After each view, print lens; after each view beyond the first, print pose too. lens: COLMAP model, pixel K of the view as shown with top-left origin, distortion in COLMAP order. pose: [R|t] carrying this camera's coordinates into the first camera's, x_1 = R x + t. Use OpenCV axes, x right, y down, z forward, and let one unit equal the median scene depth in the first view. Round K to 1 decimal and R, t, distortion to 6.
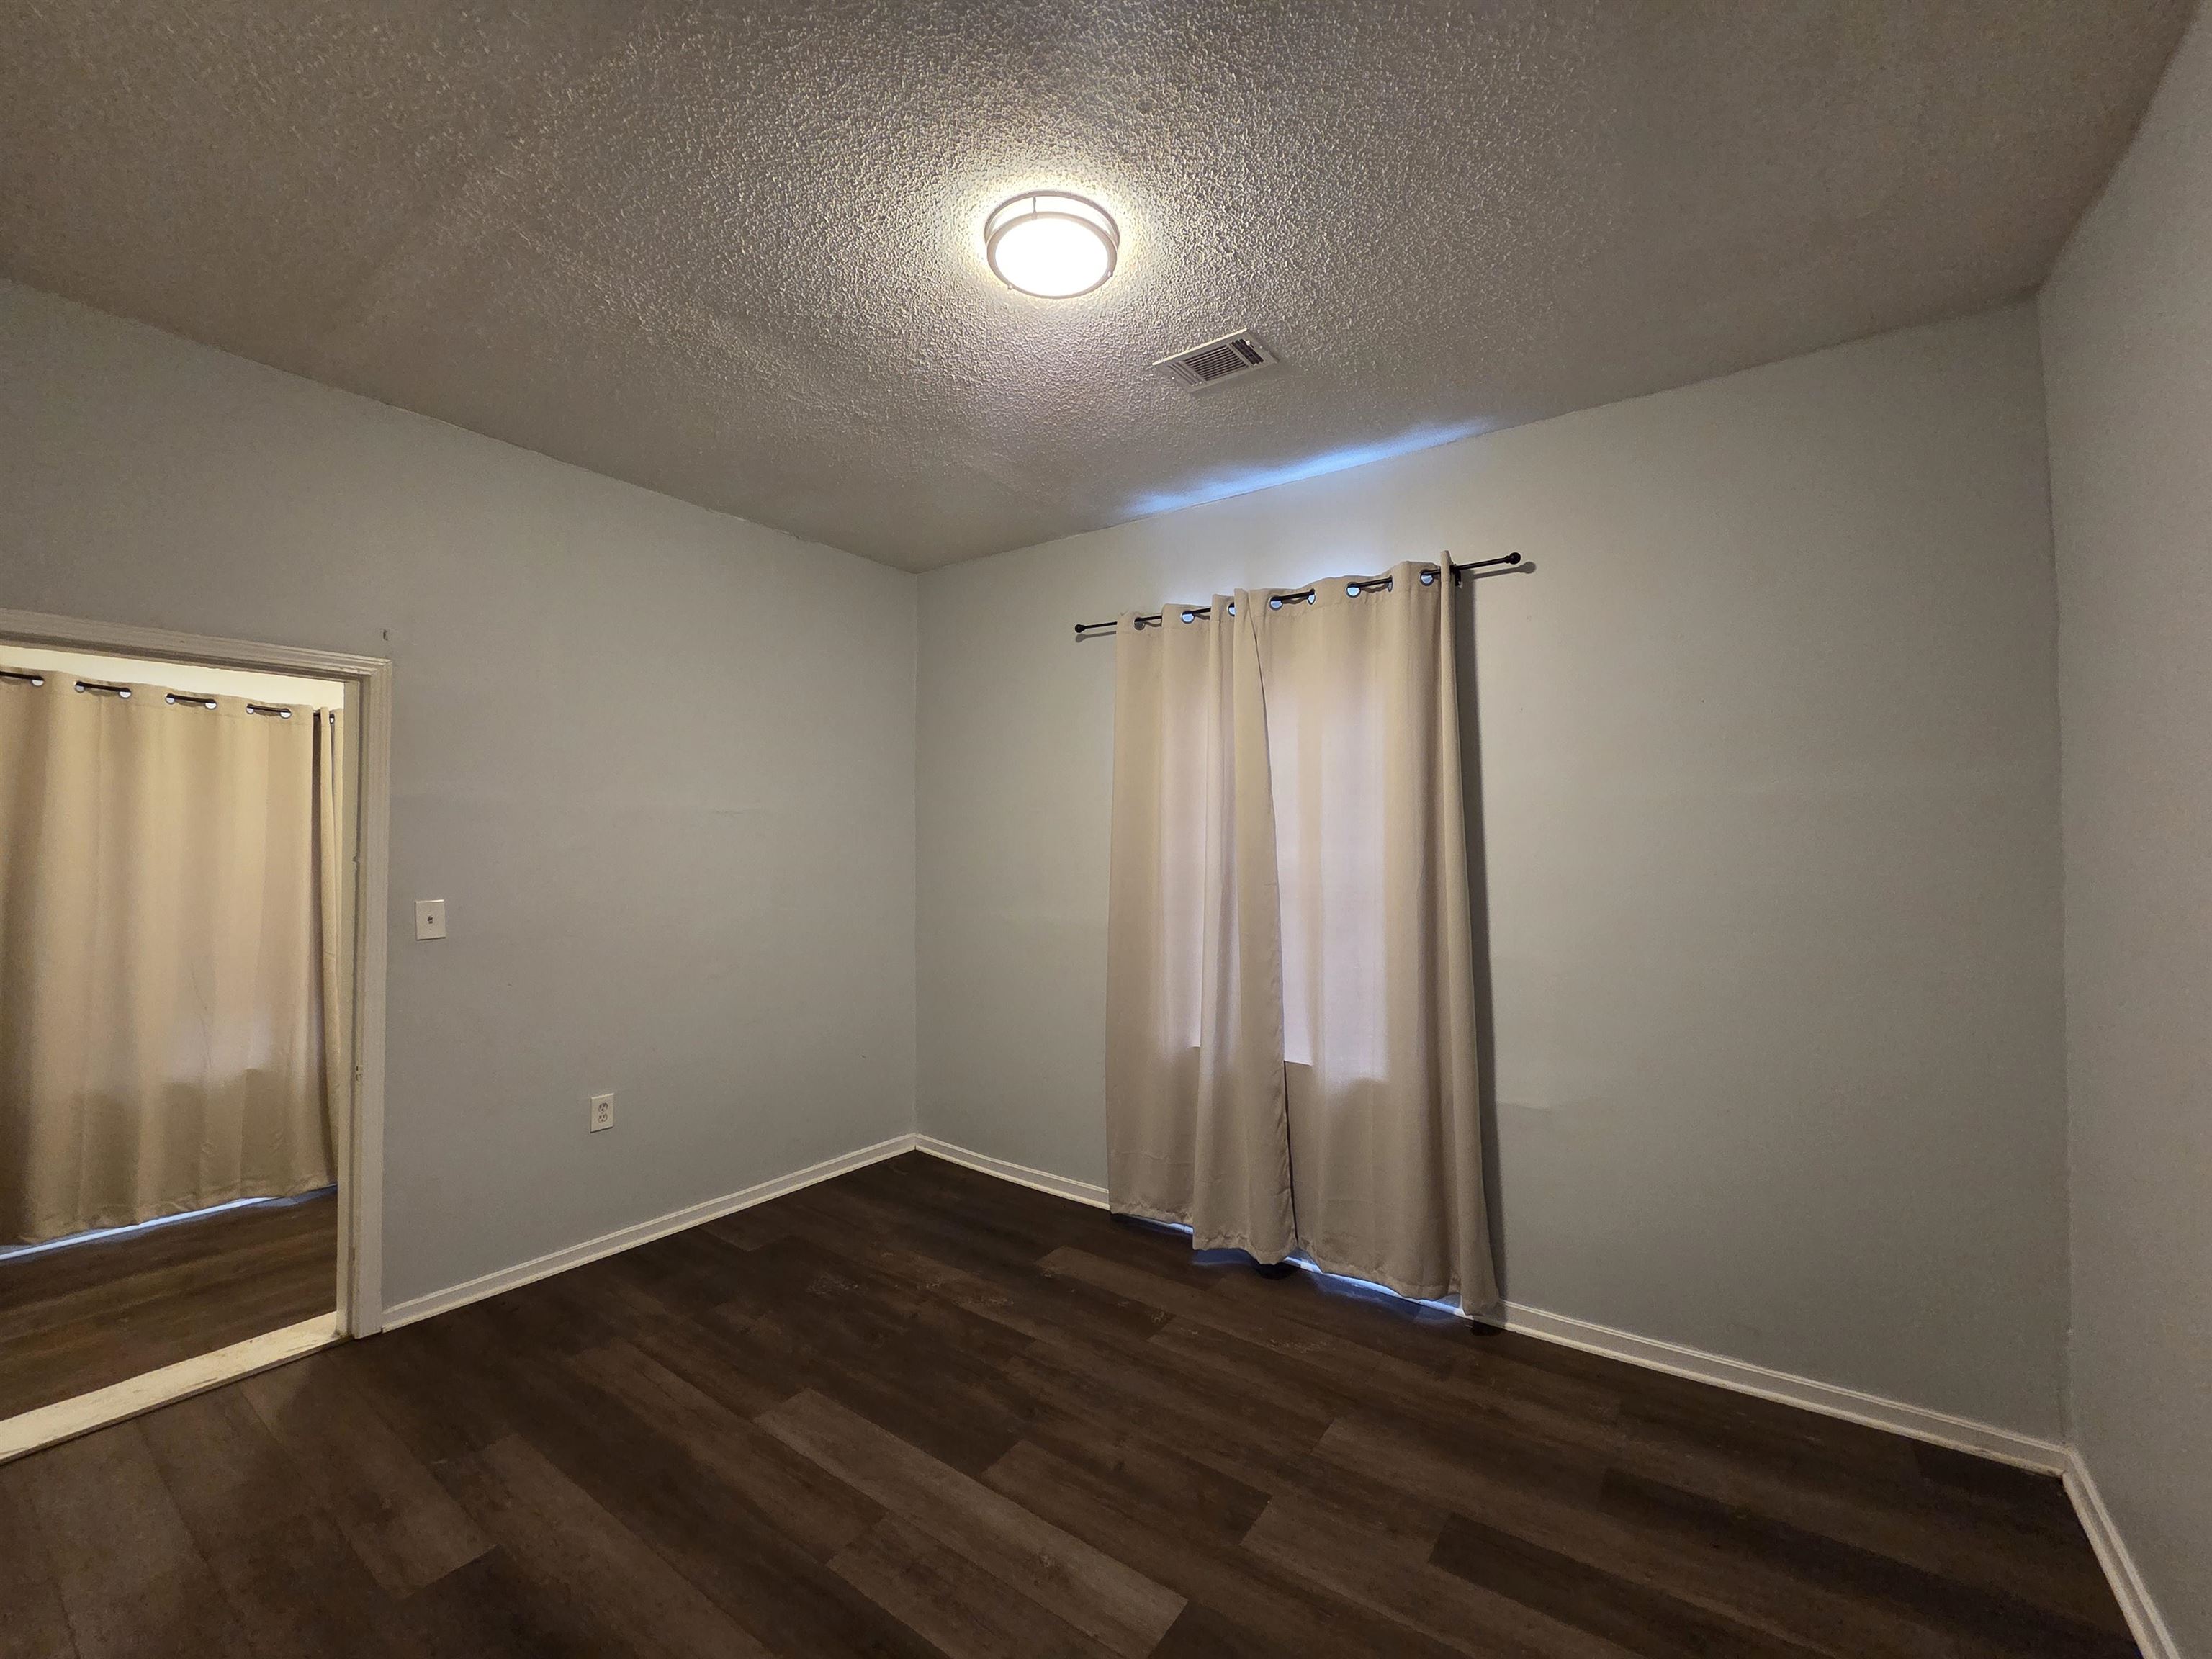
lens RADIAL K [[931.8, 0, 1084.0], [0, 931.8, 836.4], [0, 0, 1]] dist [0.000573, -0.000830]
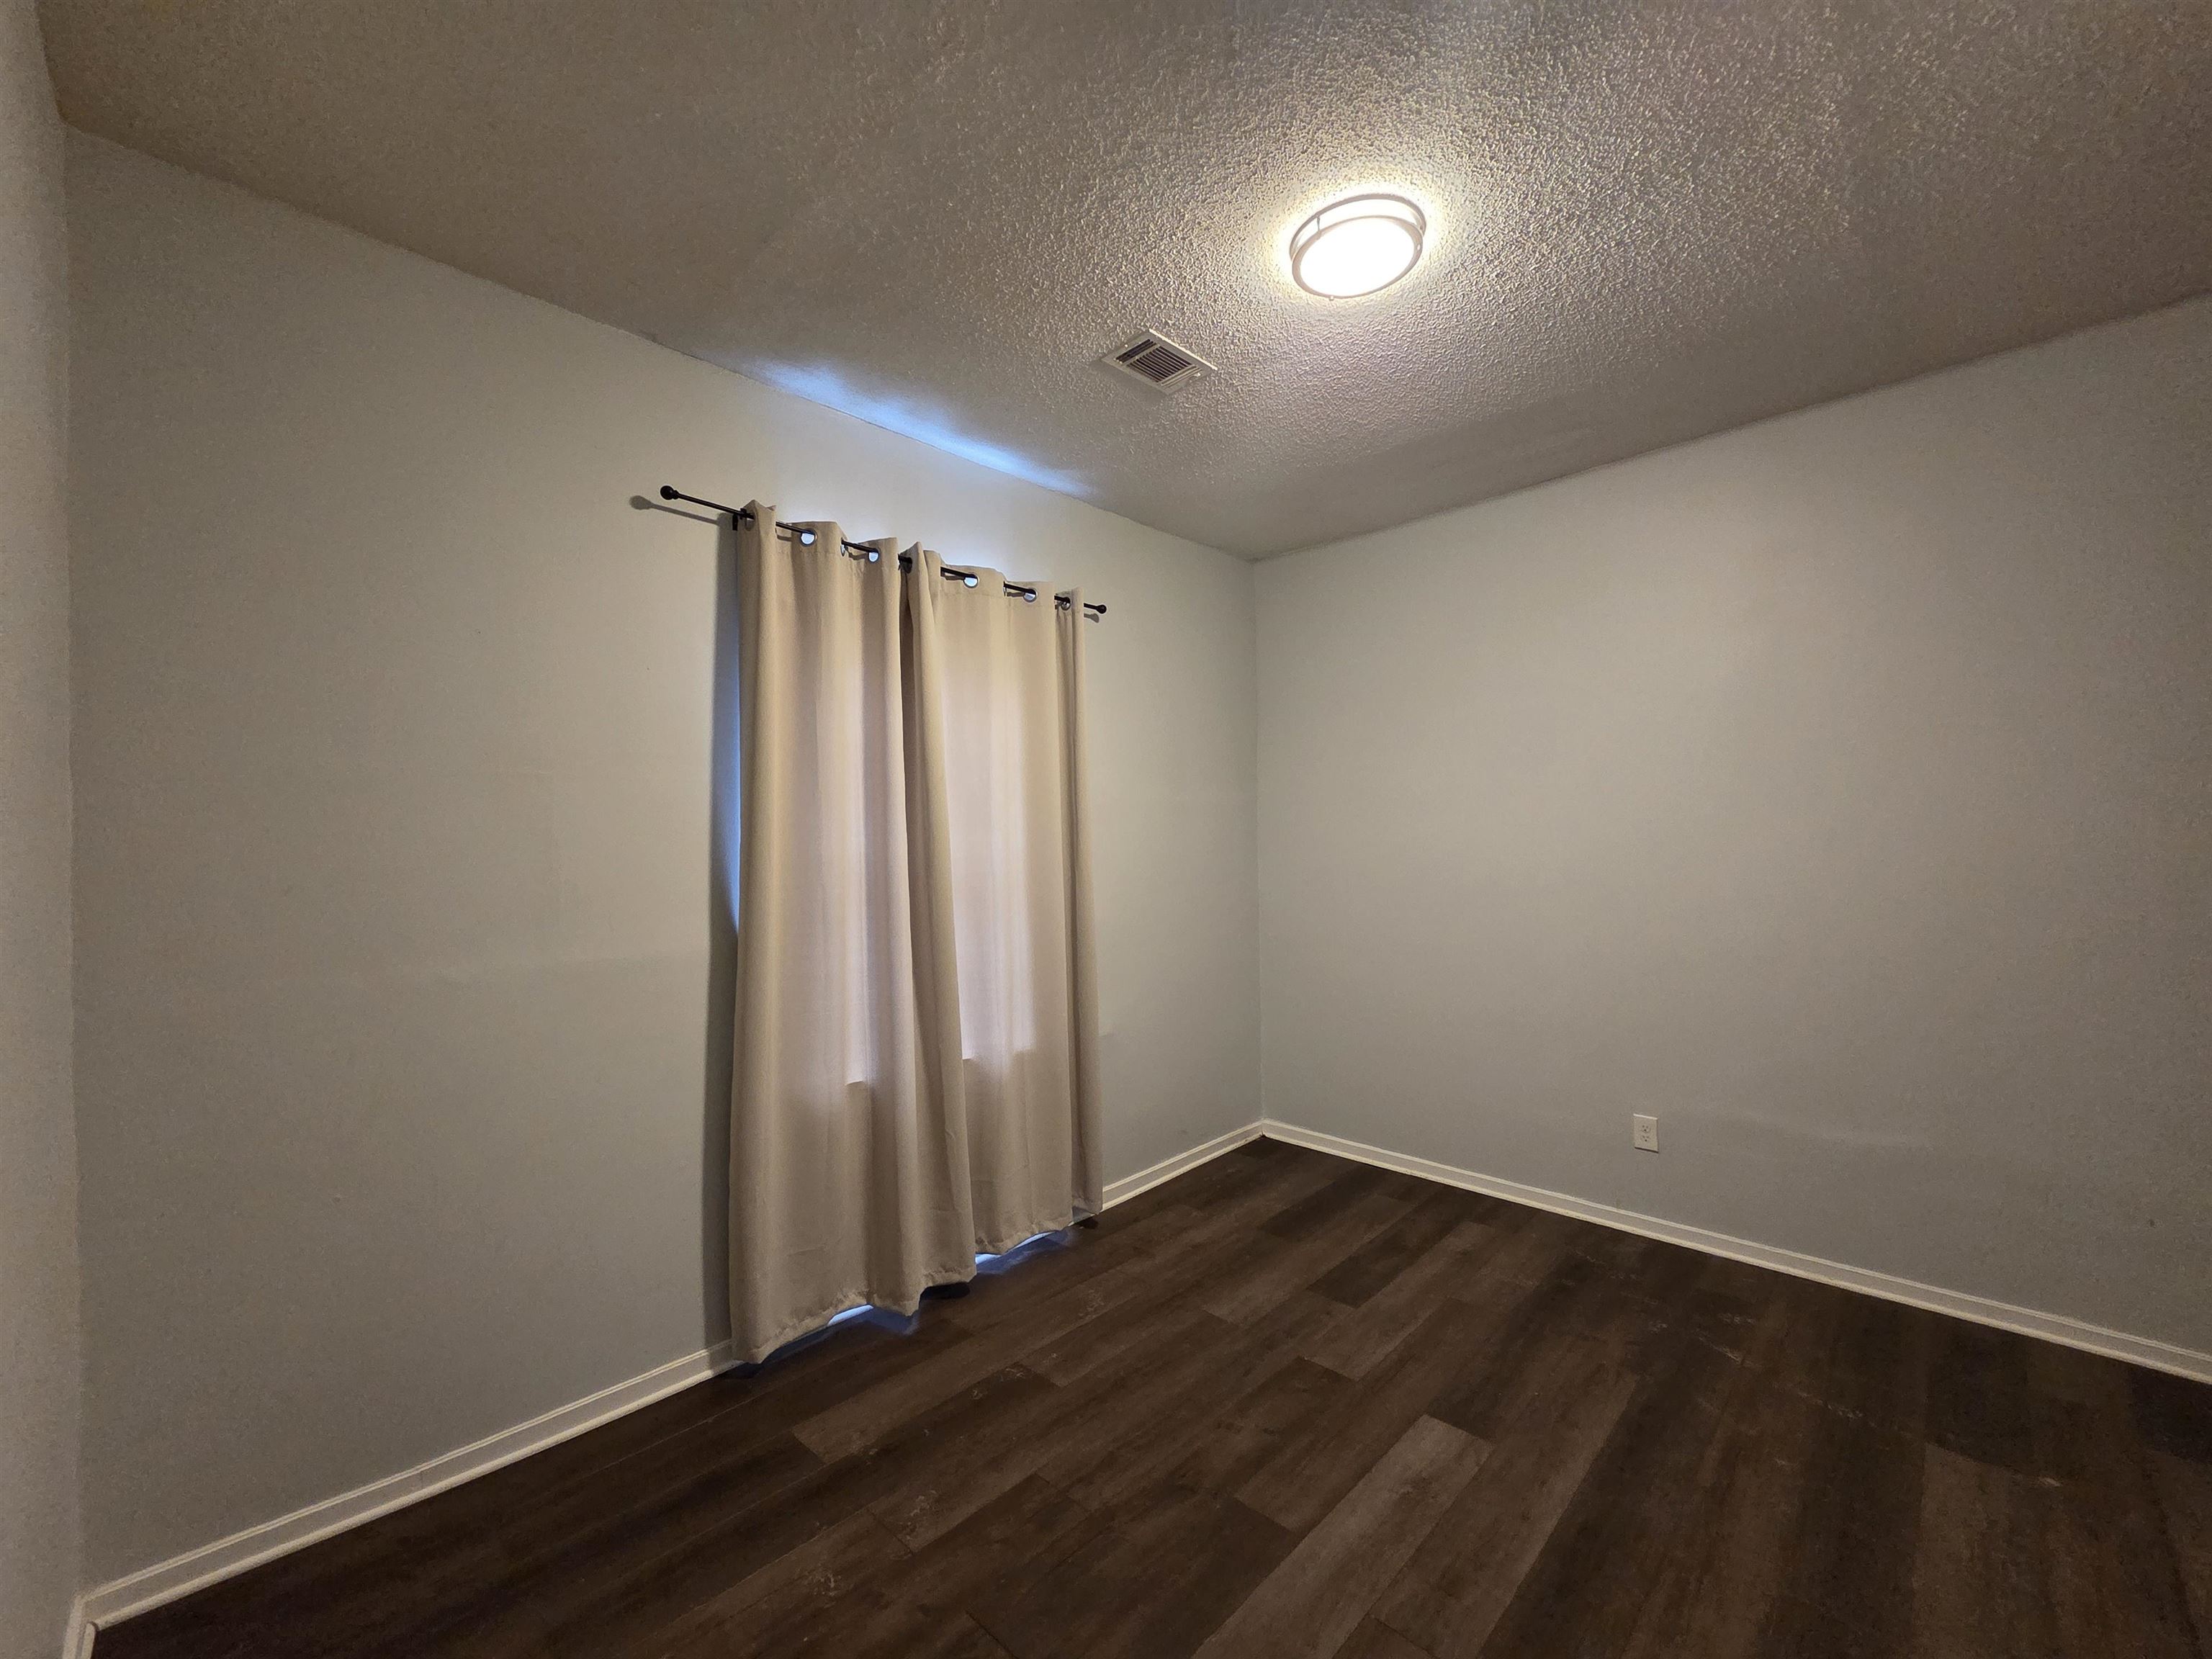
lens RADIAL K [[931.8, 0, 1084.0], [0, 931.8, 836.4], [0, 0, 1]] dist [0.000573, -0.000830]
pose [[0.124921, -0.003402, 0.992161, -0.891792], [0.000367, 0.999994, 0.003382, 0.011452], [-0.992167, -0.000059, 0.124921, 0.951115]]
